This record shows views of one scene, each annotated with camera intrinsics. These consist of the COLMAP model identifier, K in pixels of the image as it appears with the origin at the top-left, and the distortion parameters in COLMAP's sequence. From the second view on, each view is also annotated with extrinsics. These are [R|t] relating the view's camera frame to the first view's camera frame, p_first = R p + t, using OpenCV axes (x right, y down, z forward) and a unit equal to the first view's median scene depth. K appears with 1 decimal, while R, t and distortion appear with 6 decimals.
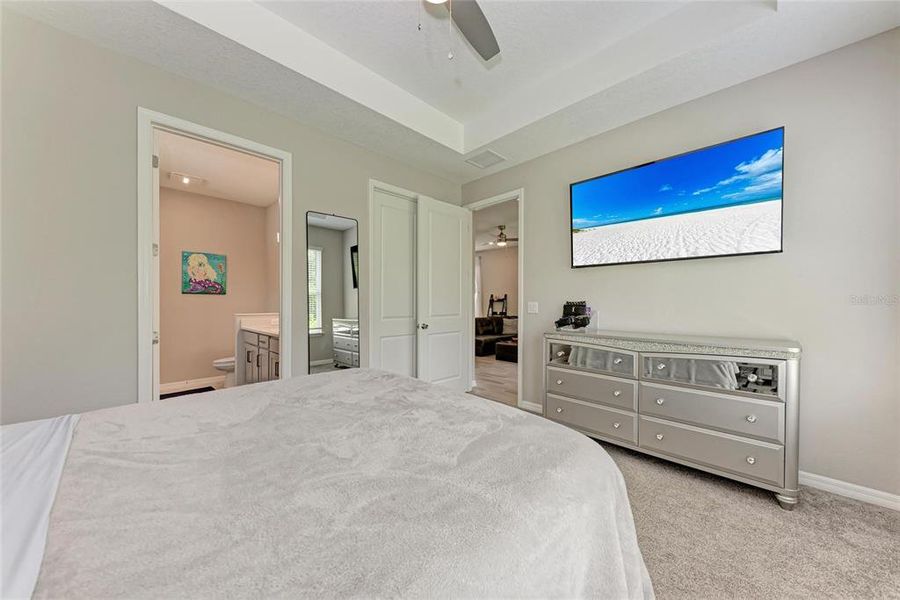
lens RADIAL K [[311.4, 0, 453.1], [0, 311.4, 303.5], [0, 0, 1]] dist [0.008512, -0.004207]
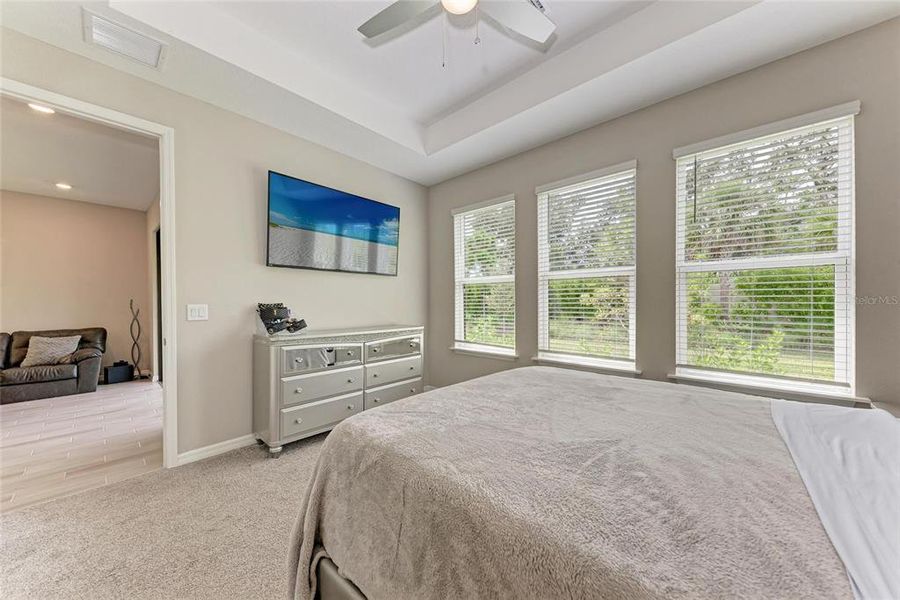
lens RADIAL K [[311.4, 0, 453.1], [0, 311.4, 303.5], [0, 0, 1]] dist [0.008512, -0.004207]
pose [[-0.047363, -0.002090, 0.998876, -0.581474], [0.008460, 0.999961, 0.002493, -0.003951], [-0.998842, 0.008569, -0.047343, 0.569069]]
